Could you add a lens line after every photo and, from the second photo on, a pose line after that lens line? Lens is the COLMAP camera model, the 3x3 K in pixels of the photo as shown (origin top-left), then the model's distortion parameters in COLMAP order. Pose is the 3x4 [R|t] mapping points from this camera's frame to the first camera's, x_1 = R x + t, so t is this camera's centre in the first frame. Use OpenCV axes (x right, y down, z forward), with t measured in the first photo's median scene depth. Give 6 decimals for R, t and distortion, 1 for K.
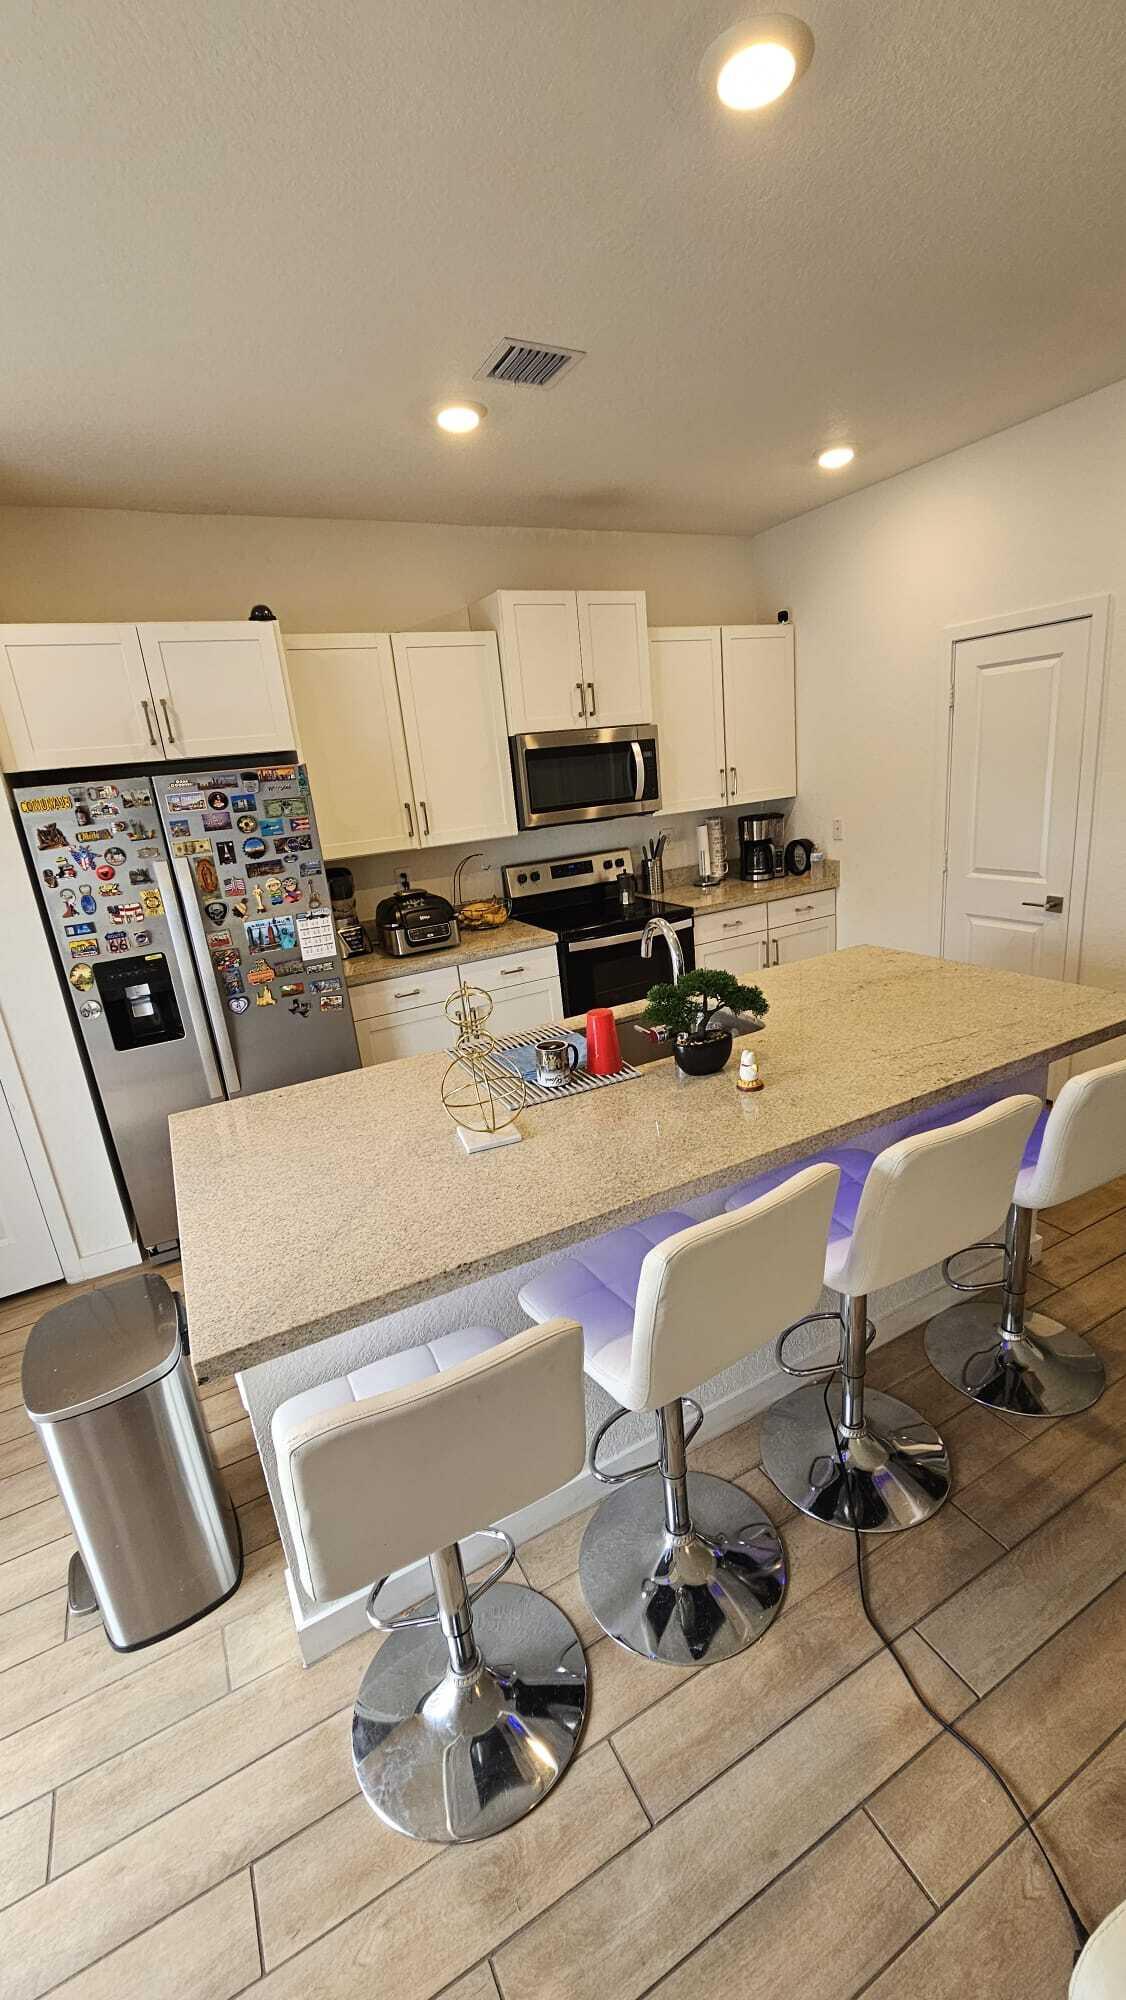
lens RADIAL K [[816.7, 0, 573.4], [0, 816.7, 1002.0], [0, 0, 1]] dist [-0.001242, -0.000257]
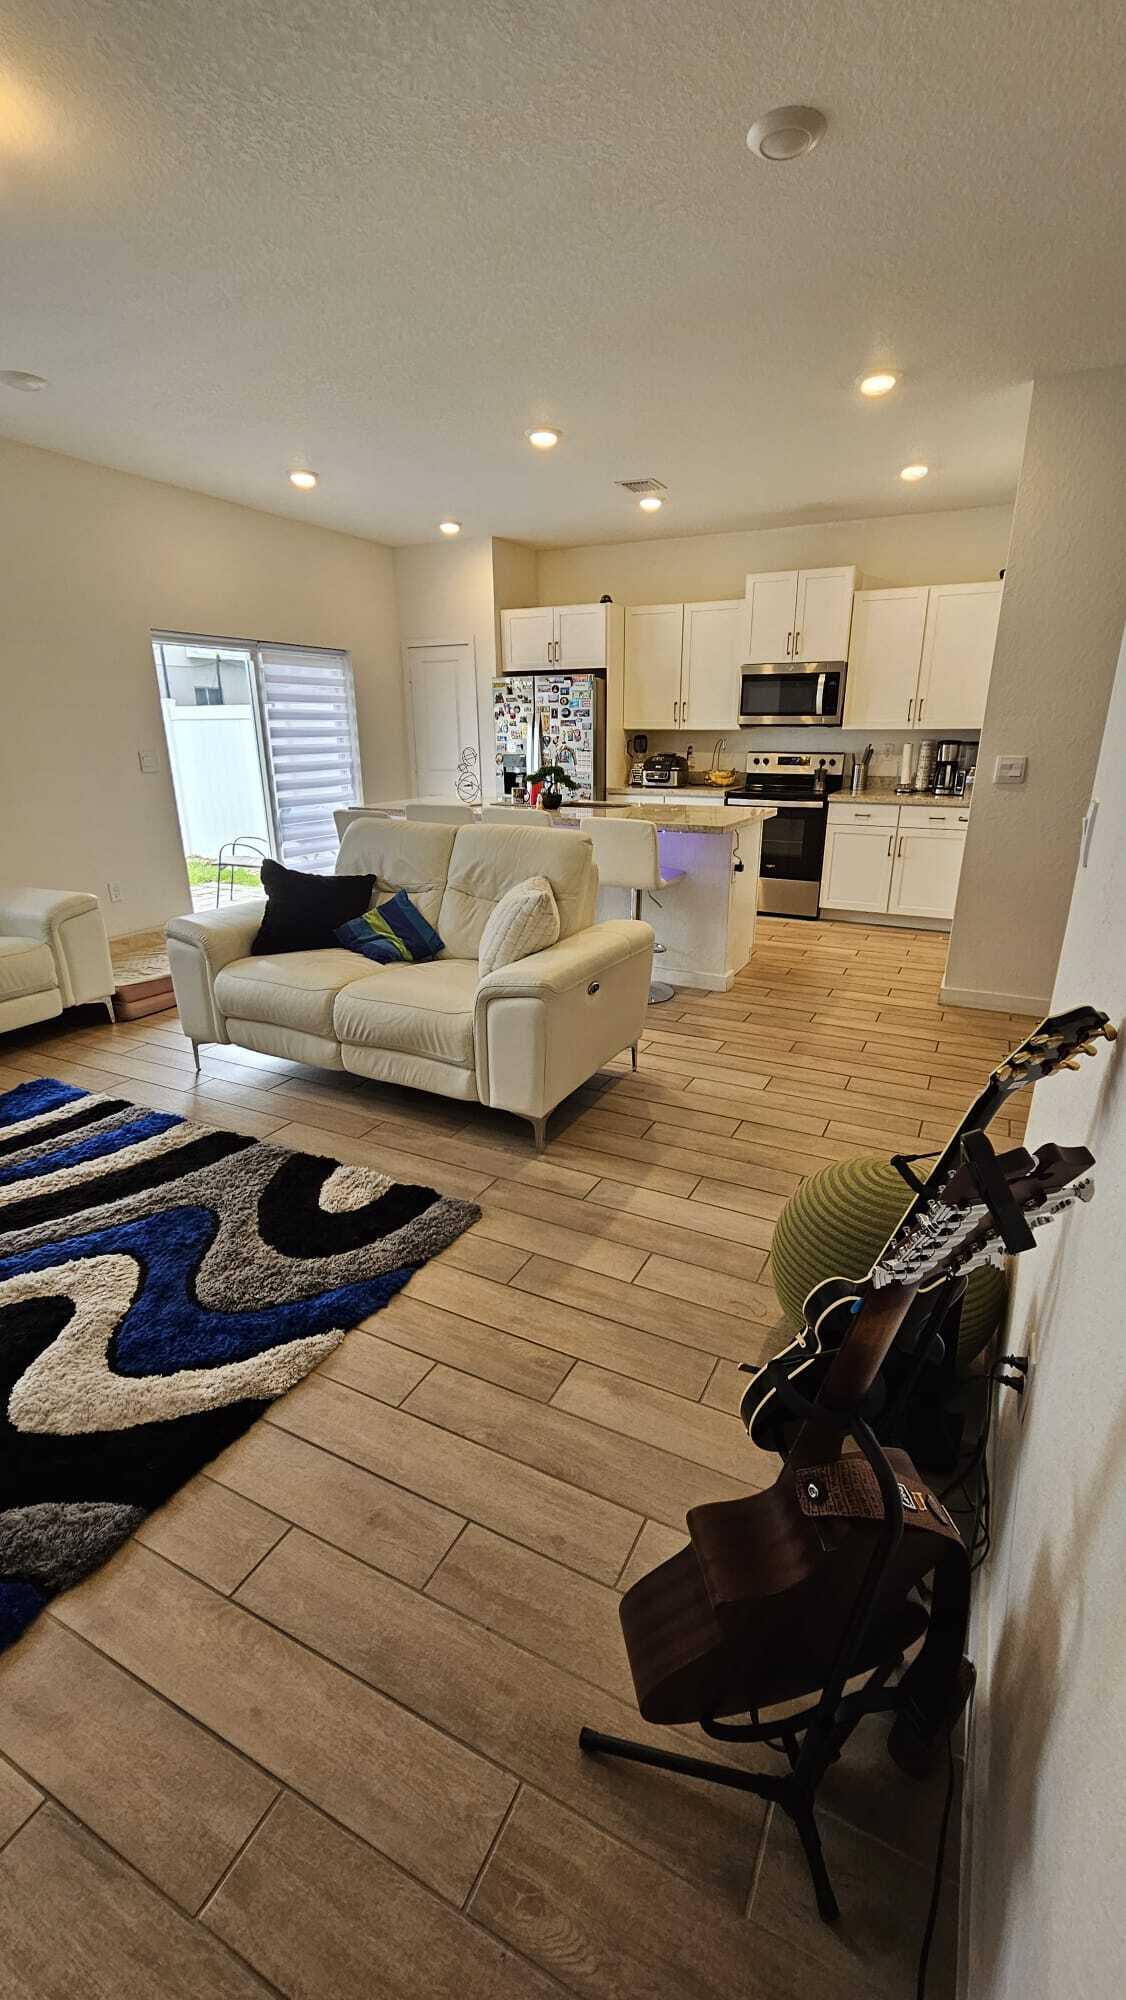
lens RADIAL K [[816.7, 0, 587.9], [0, 816.7, 1009.8], [0, 0, 1]] dist [-0.001242, -0.000257]
pose [[0.577579, 0.354865, -0.735169, 1.615733], [-0.280366, 0.932024, 0.229620, 0.035361], [0.766679, 0.073493, 0.637810, -0.304293]]
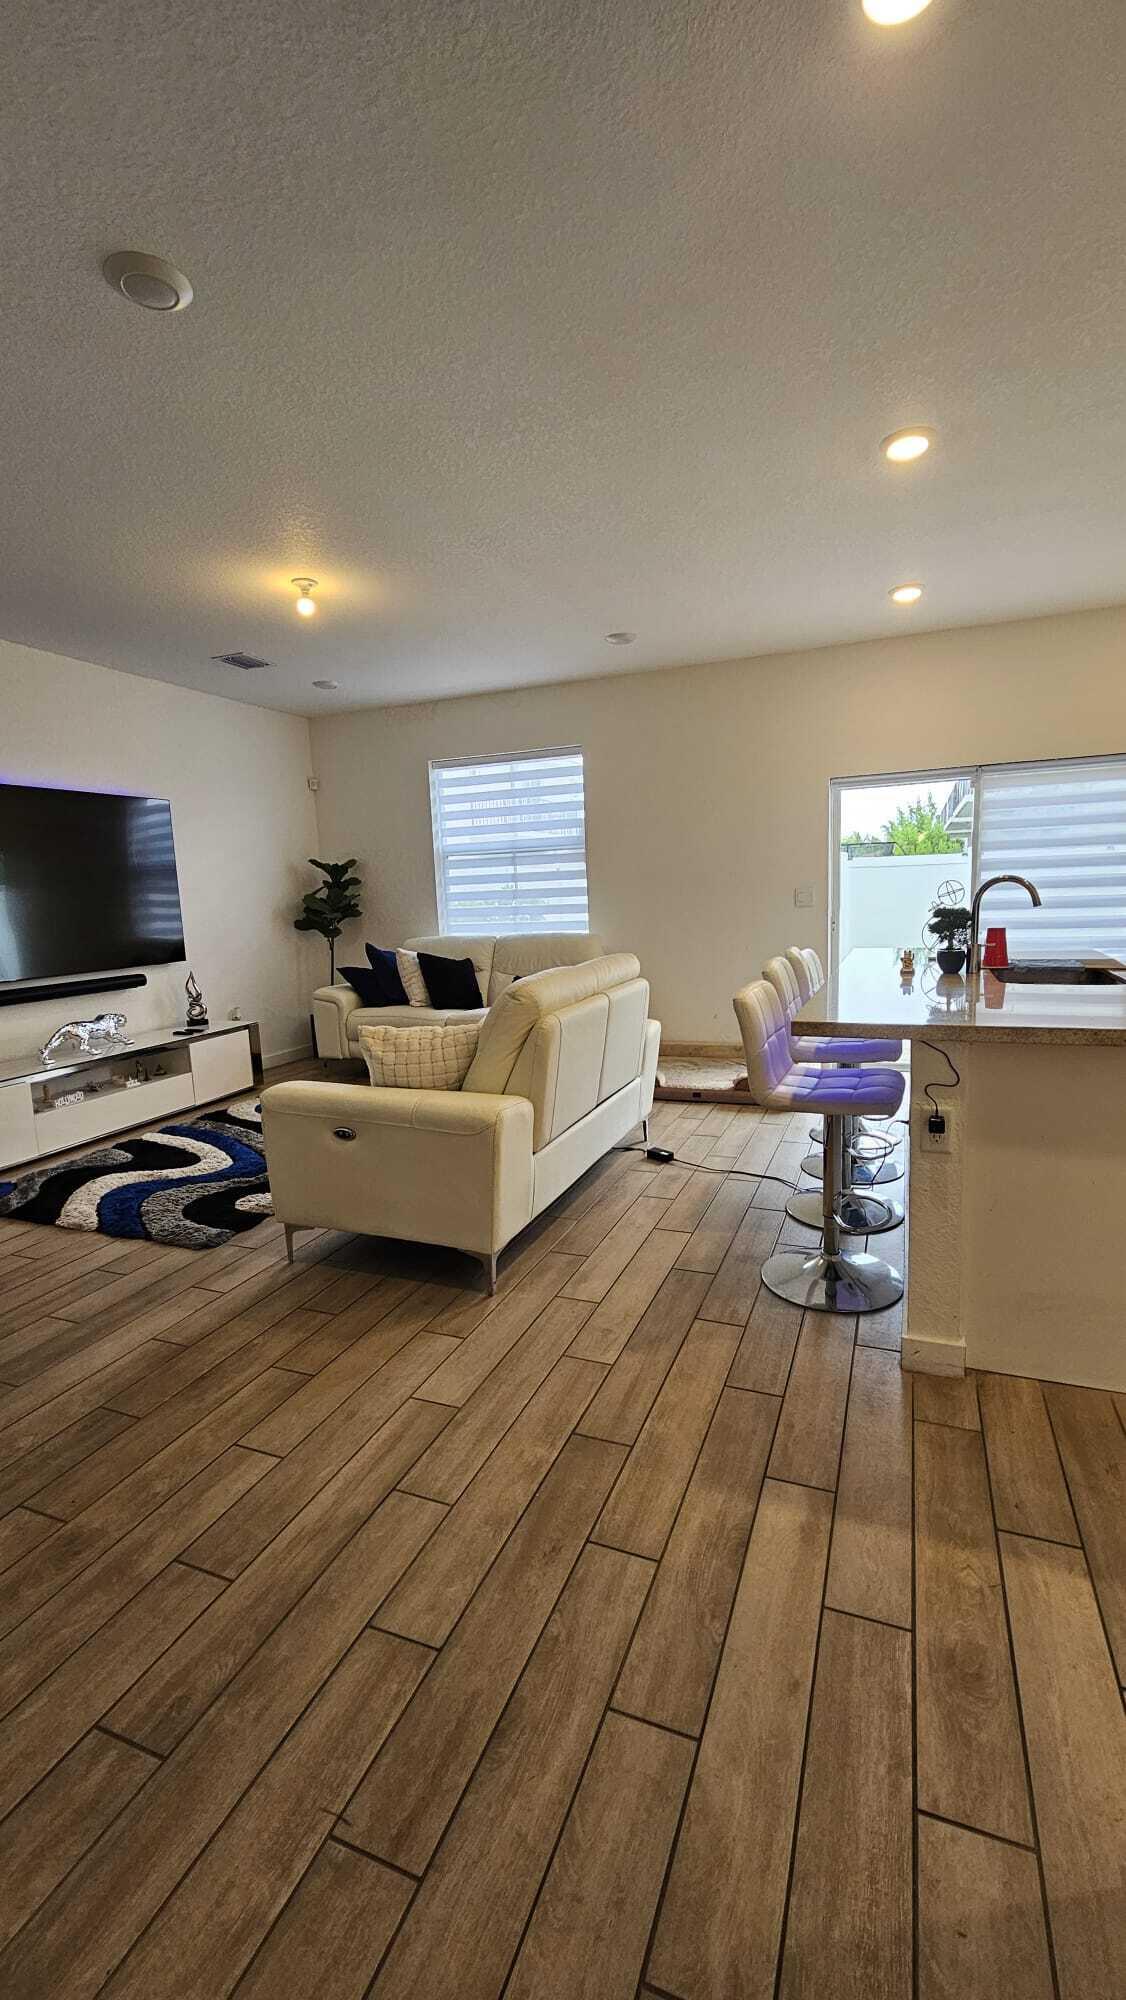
lens RADIAL K [[816.7, 0, 569.3], [0, 816.7, 1002.4], [0, 0, 1]] dist [-0.001242, -0.000257]
pose [[-0.756802, 0.208432, -0.619522, 1.204202], [-0.075902, 0.913361, 0.400012, -0.311015], [0.649223, 0.349753, -0.675413, 1.164393]]
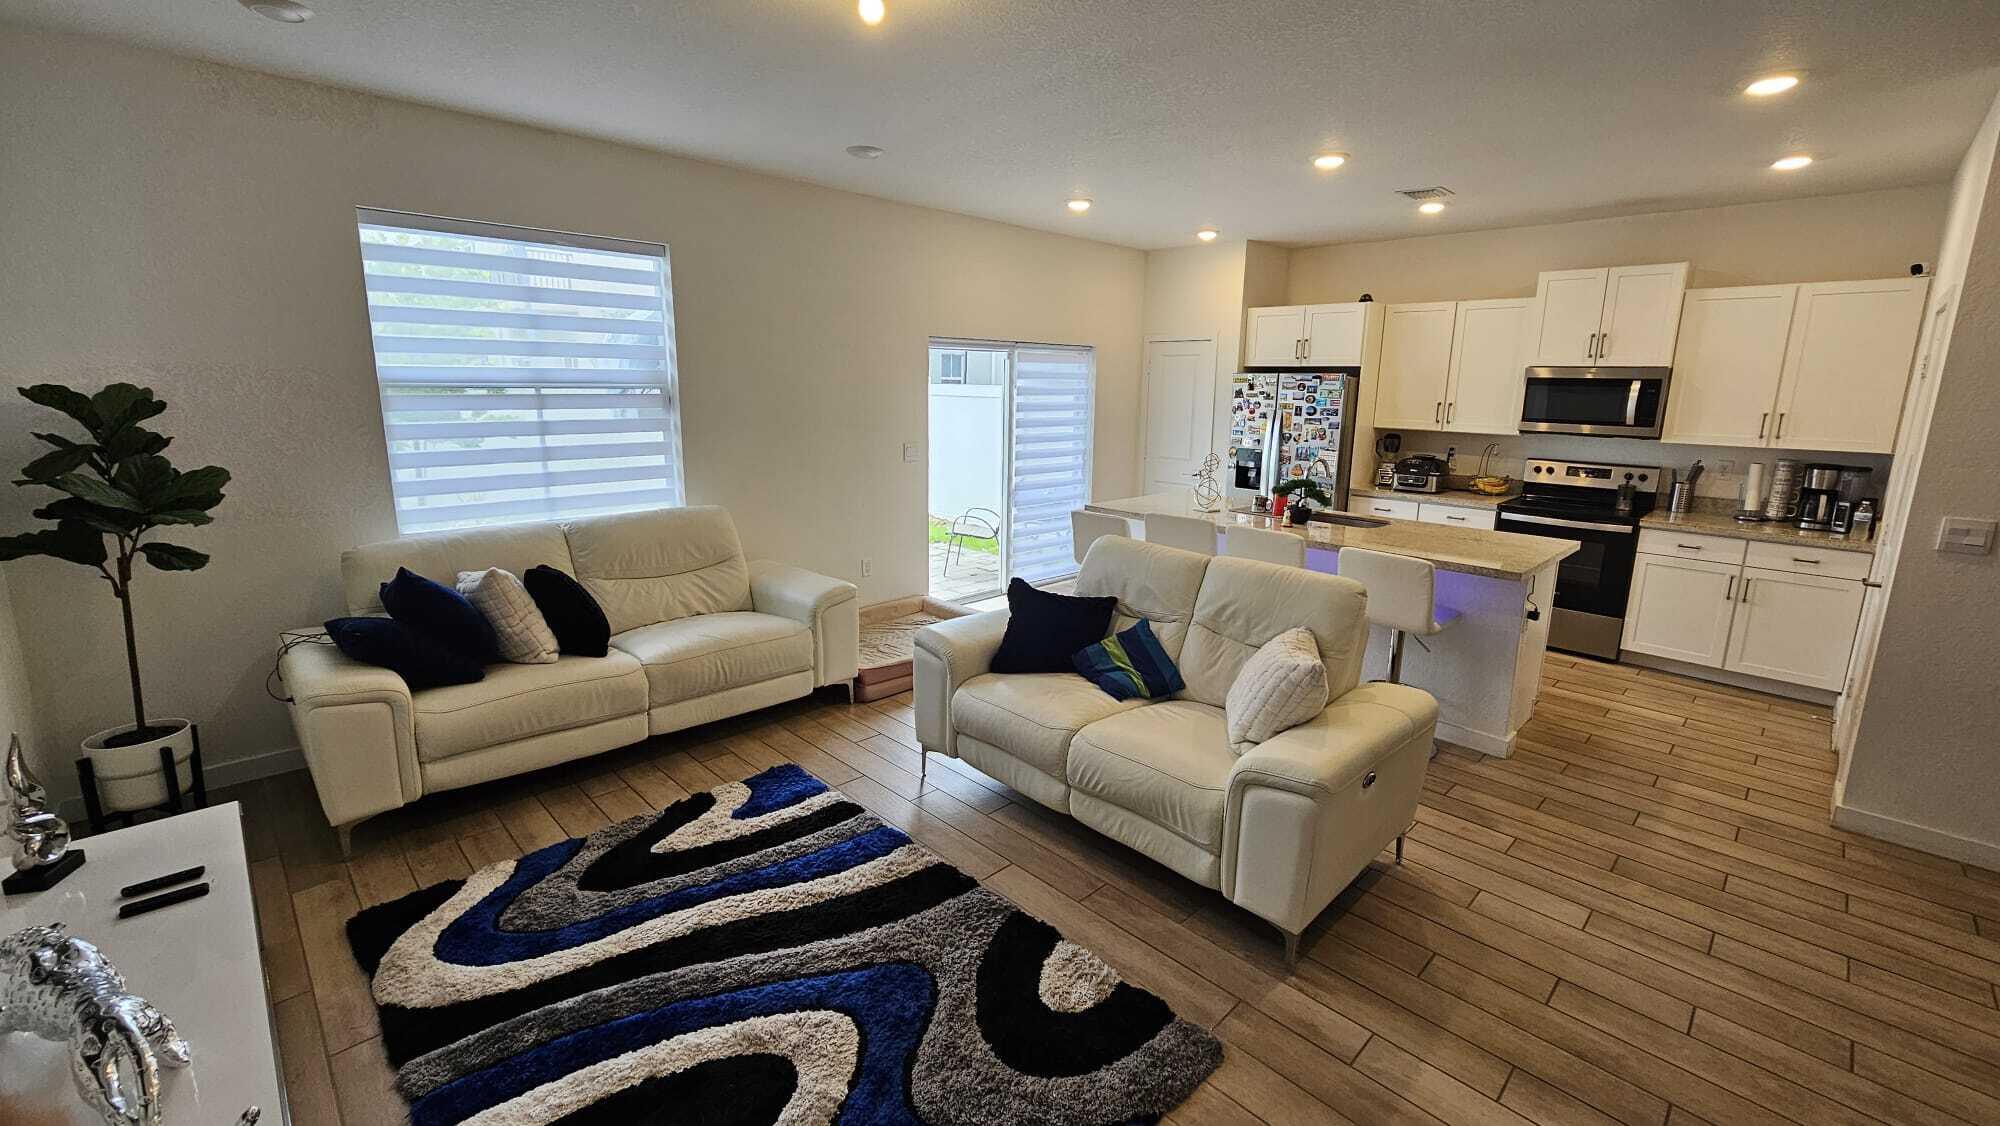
lens RADIAL K [[816.7, 0, 1015.5], [0, 816.7, 542.1], [0, 0, 1]] dist [-0.001242, -0.000257]
pose [[0.284114, 0.282598, -0.916197, 1.469551], [-0.310110, 0.931298, 0.191090, -0.044163], [0.907255, 0.229830, 0.352231, -0.355060]]
